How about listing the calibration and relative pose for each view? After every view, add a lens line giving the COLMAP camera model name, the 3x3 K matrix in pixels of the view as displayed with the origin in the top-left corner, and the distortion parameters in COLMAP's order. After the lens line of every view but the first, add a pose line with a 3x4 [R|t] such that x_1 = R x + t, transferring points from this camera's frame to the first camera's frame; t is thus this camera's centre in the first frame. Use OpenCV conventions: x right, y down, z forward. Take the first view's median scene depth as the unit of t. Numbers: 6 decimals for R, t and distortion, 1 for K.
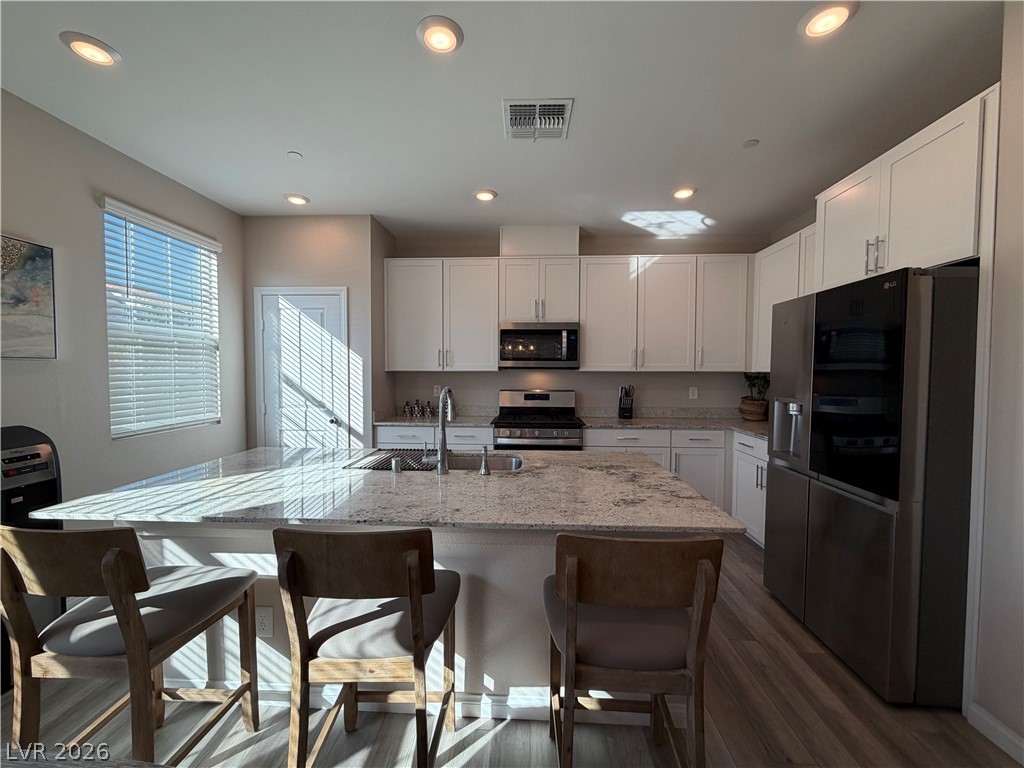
lens RADIAL K [[408.5, 0, 509.3], [0, 408.5, 387.0], [0, 0, 1]] dist [-0.001183, 0.000556]
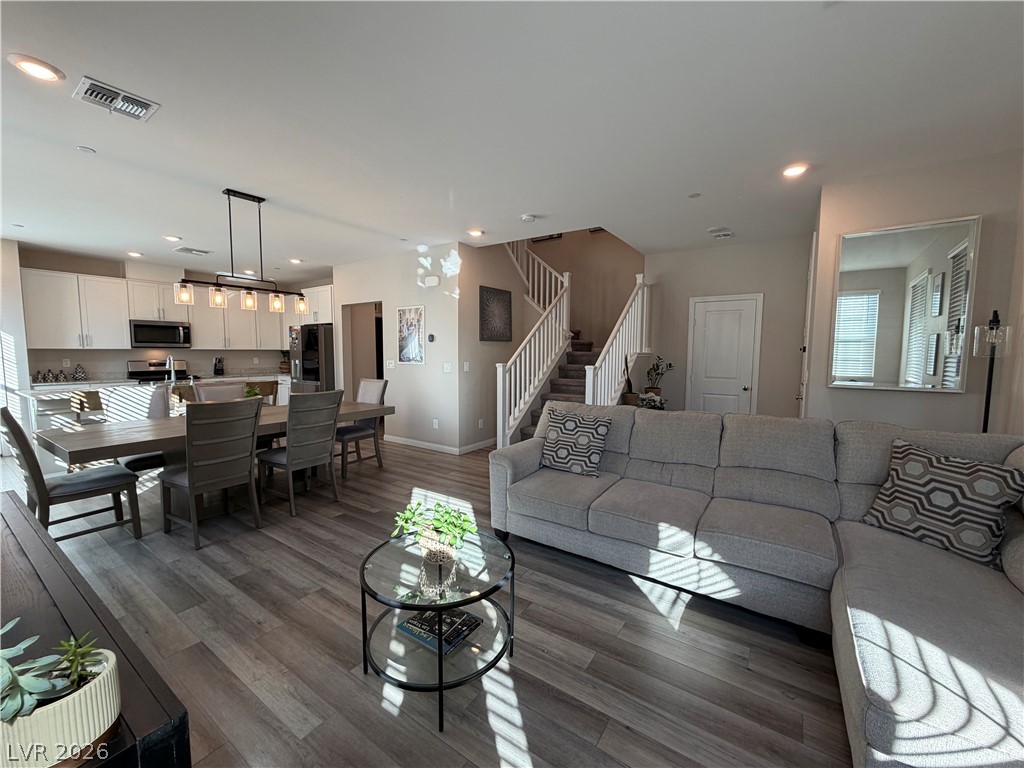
lens RADIAL K [[408.5, 0, 512.2], [0, 408.5, 383.6], [0, 0, 1]] dist [-0.001183, 0.000556]
pose [[0.513967, -0.068396, 0.855079, -0.681959], [0.029741, 0.997638, 0.061922, 0.045568], [-0.857294, -0.006395, 0.514787, -1.210512]]
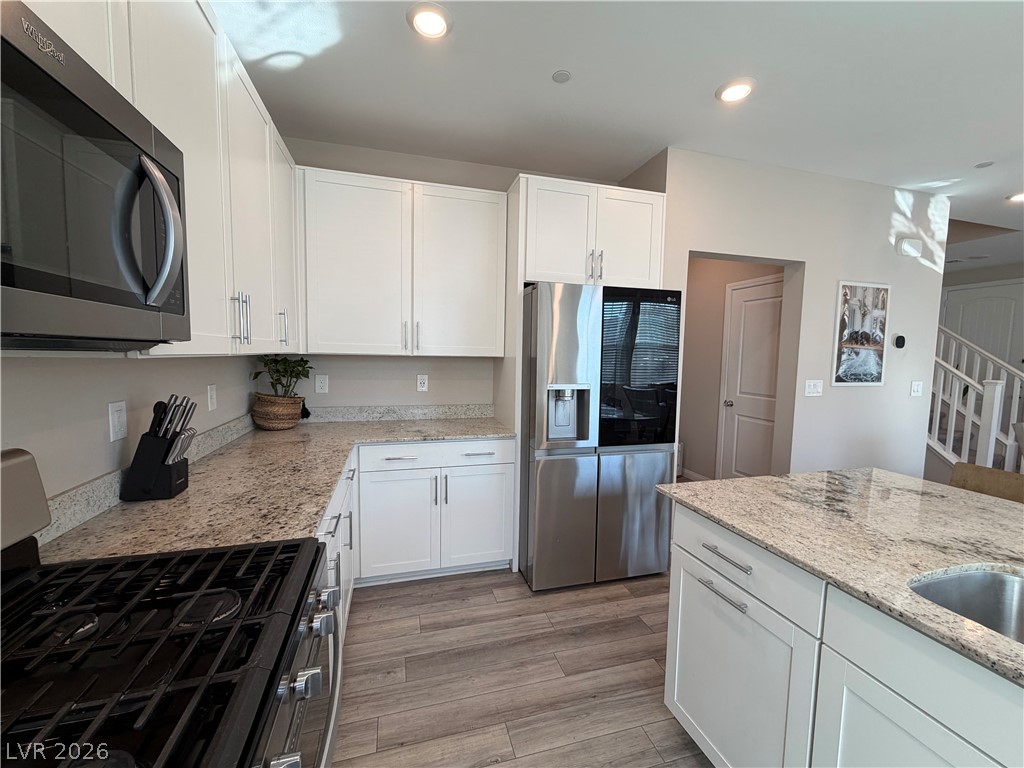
lens RADIAL K [[408.5, 0, 510.6], [0, 408.5, 386.3], [0, 0, 1]] dist [-0.001183, 0.000556]
pose [[-0.330569, -0.084262, 0.940013, -0.123383], [0.019618, 0.995178, 0.096106, -0.041395], [-0.943578, 0.050211, -0.327322, 0.908531]]
